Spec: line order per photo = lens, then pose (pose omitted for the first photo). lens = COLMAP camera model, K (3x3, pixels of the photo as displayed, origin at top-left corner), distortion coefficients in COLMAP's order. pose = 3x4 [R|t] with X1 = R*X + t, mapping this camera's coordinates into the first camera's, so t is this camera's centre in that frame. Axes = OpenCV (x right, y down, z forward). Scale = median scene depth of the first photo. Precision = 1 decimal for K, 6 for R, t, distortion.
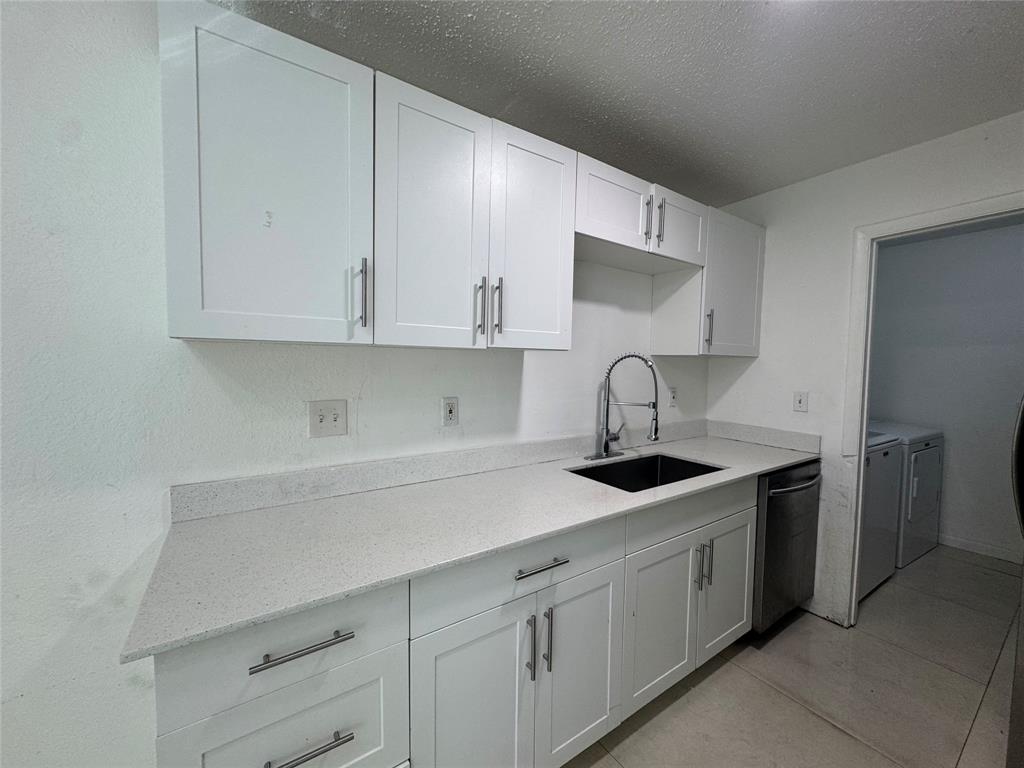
lens RADIAL K [[407.7, 0, 516.0], [0, 407.7, 384.1], [0, 0, 1]] dist [-0.002951, 0.000135]
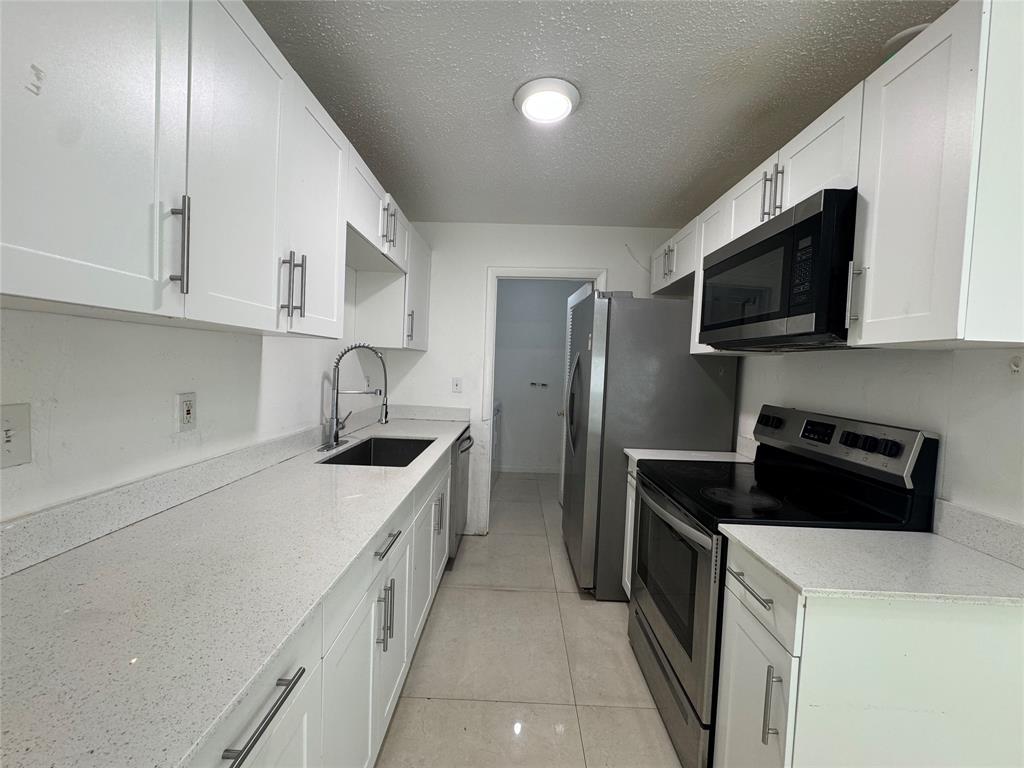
lens RADIAL K [[407.7, 0, 510.7], [0, 407.7, 384.2], [0, 0, 1]] dist [-0.002951, 0.000135]
pose [[0.575547, -0.032037, 0.817141, -0.382050], [0.013740, 0.999470, 0.029508, 0.002750], [-0.817653, -0.005756, 0.575683, 0.077604]]
